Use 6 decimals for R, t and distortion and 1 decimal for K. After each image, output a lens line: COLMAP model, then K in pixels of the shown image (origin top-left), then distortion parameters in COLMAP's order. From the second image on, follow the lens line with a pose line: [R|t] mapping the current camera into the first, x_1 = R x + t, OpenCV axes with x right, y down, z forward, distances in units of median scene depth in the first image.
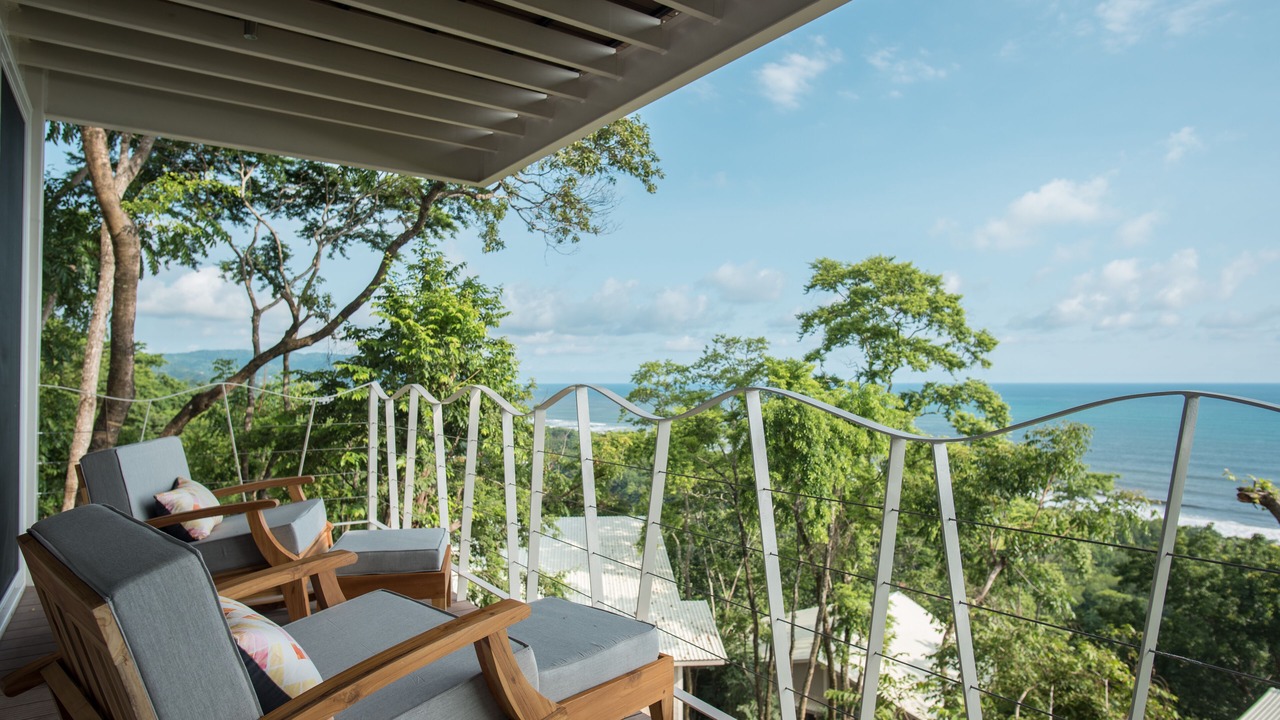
lens RADIAL K [[743.5, 0, 640.5], [0, 743.5, 368.0], [0, 0, 1]] dist [-0.041556, 0.010731]
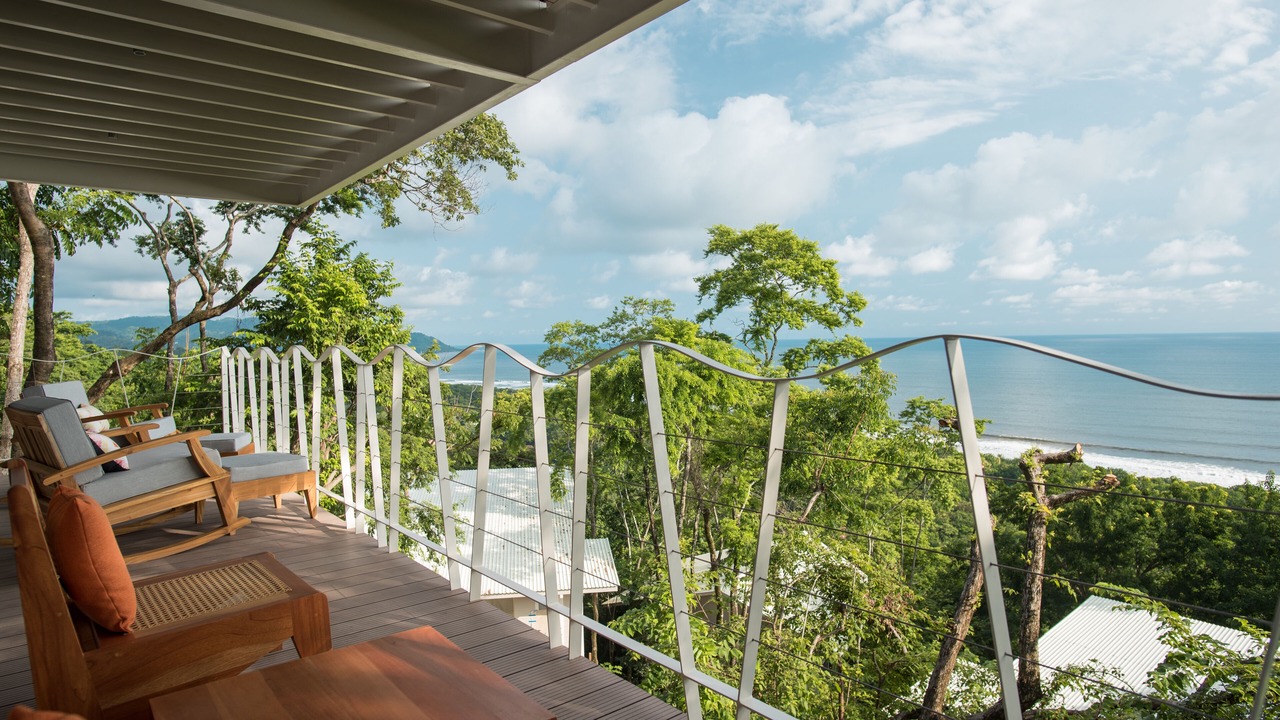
lens RADIAL K [[743.5, 0, 649.6], [0, 743.5, 372.0], [0, 0, 1]] dist [-0.041556, 0.010731]
pose [[0.997368, -0.016972, 0.070486, 0.087852], [0.012668, 0.998053, 0.061069, -0.002498], [-0.071386, -0.060016, 0.995642, -0.117142]]
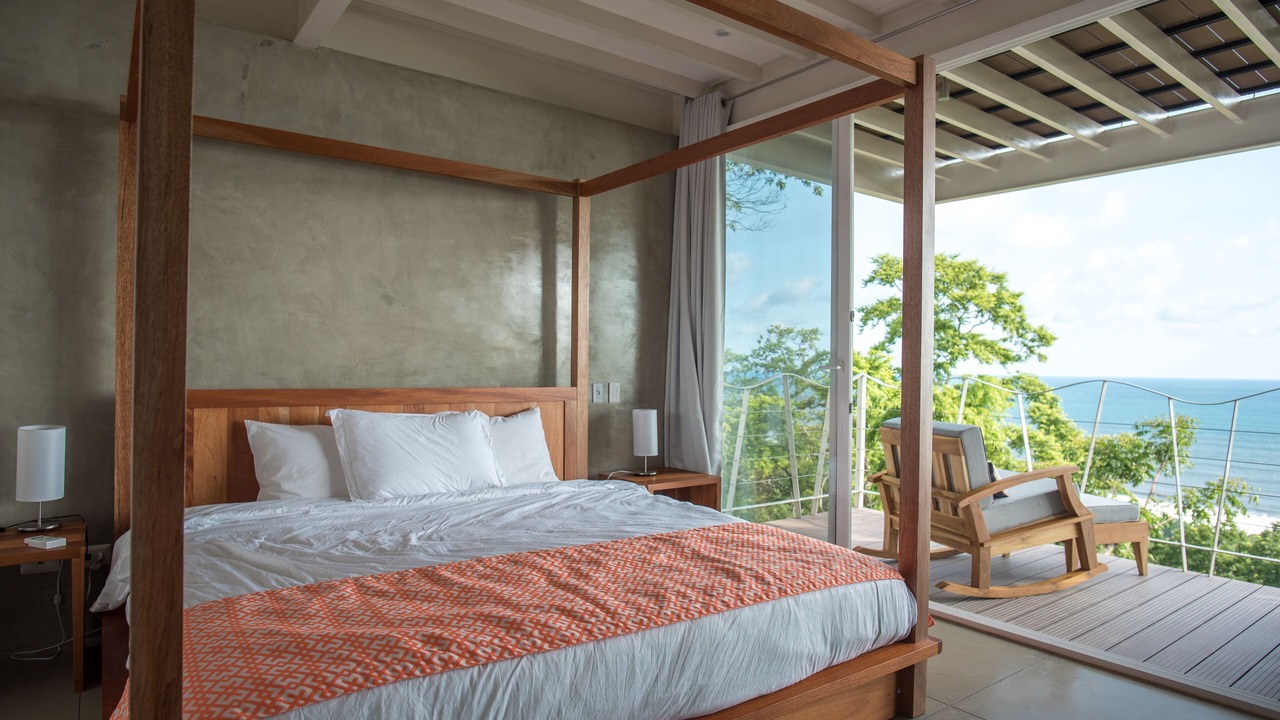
lens RADIAL K [[743.5, 0, 634.0], [0, 743.5, 376.7], [0, 0, 1]] dist [-0.041556, 0.010731]
pose [[0.999461, 0.015239, 0.029094, -0.170518], [-0.016088, 0.999445, 0.029177, -0.000551], [-0.028634, -0.029629, 0.999151, -0.036654]]
